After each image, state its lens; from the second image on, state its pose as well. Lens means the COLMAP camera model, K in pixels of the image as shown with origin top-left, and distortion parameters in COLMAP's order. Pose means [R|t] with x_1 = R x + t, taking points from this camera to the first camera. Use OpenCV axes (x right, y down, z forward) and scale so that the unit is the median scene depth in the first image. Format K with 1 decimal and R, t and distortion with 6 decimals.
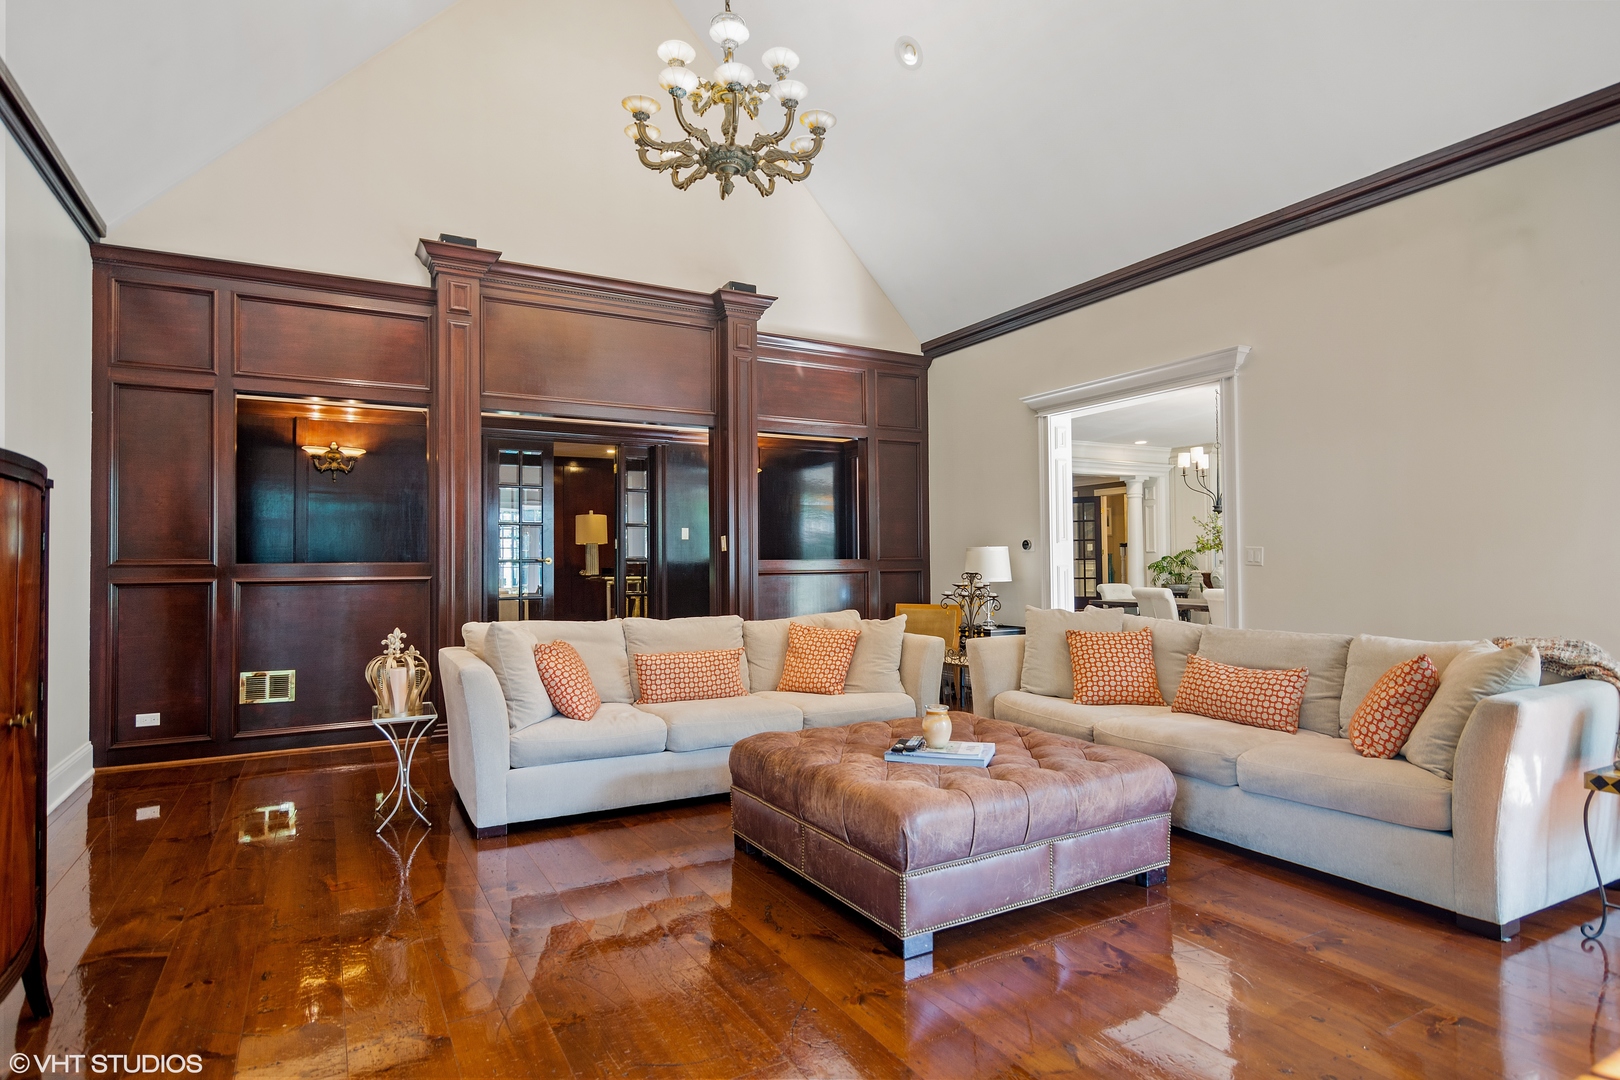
lens RADIAL K [[865.1, 0, 810.4], [0, 865.1, 550.8], [0, 0, 1]] dist [-0.000377, 0.000277]
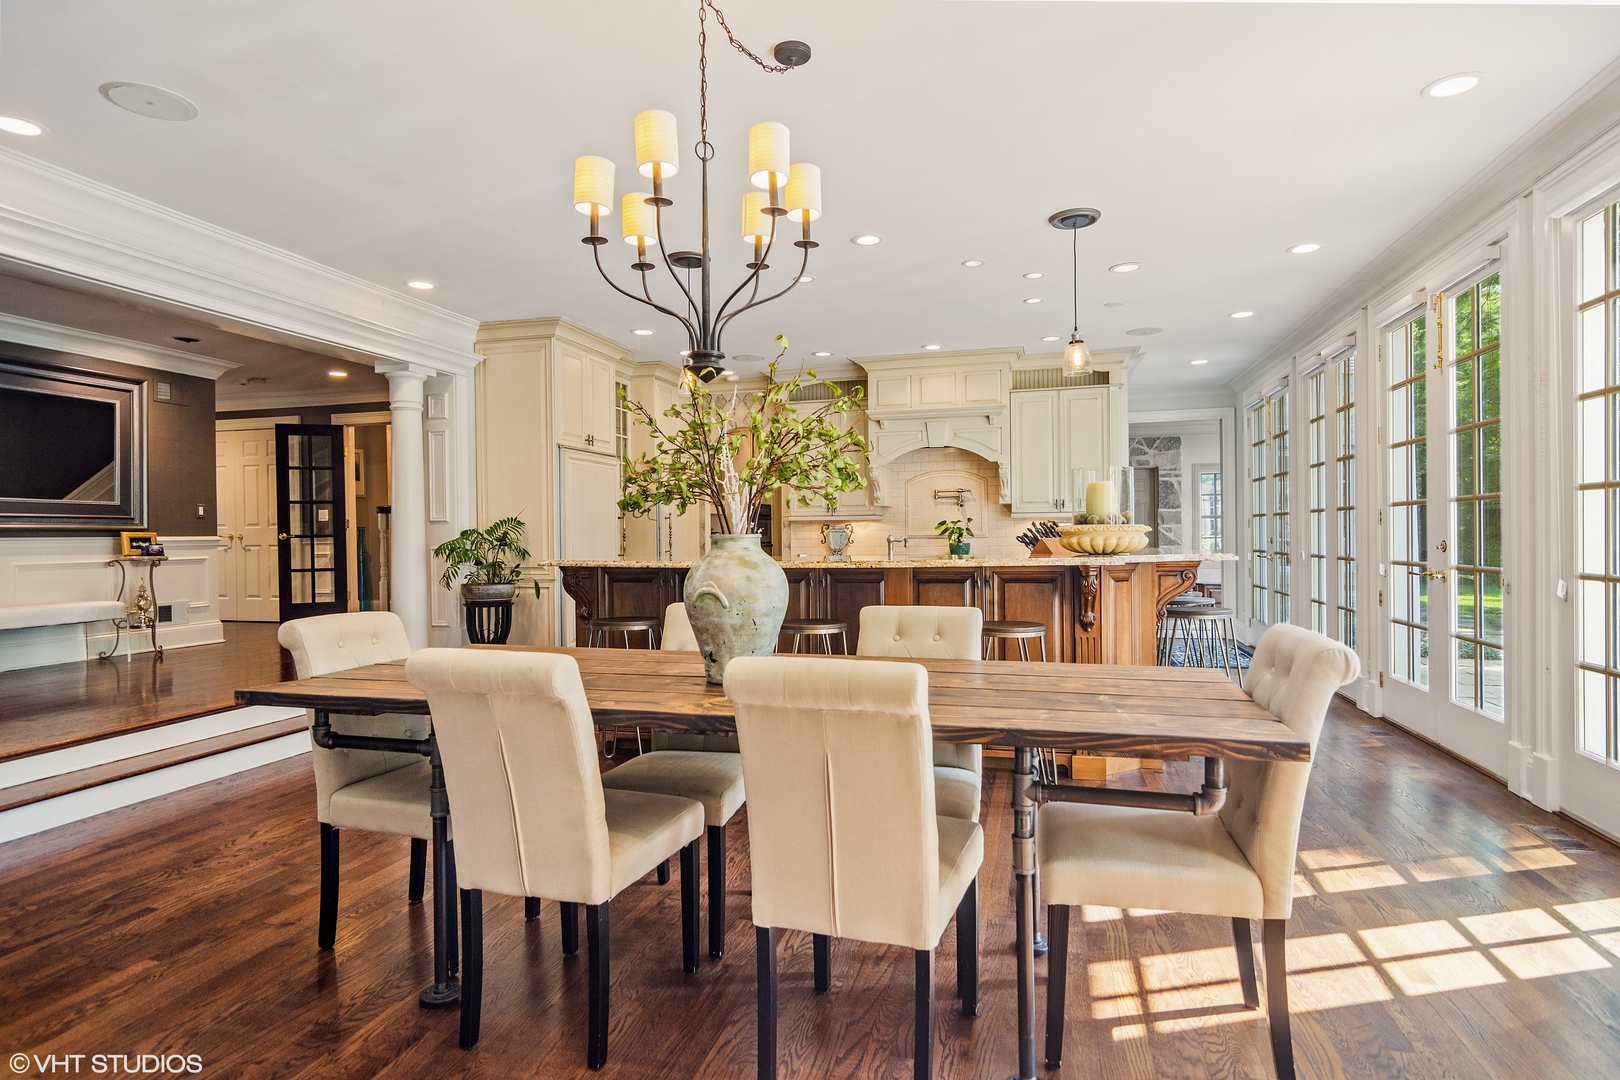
lens RADIAL K [[884.8, 0, 814.7], [0, 884.8, 551.9], [0, 0, 1]] dist [0.001783, 0.002855]
pose [[0.699585, -0.009884, 0.714481, 0.174189], [-0.008592, 0.999716, 0.022242, 0.005606], [-0.714498, -0.021699, 0.699301, 0.473561]]
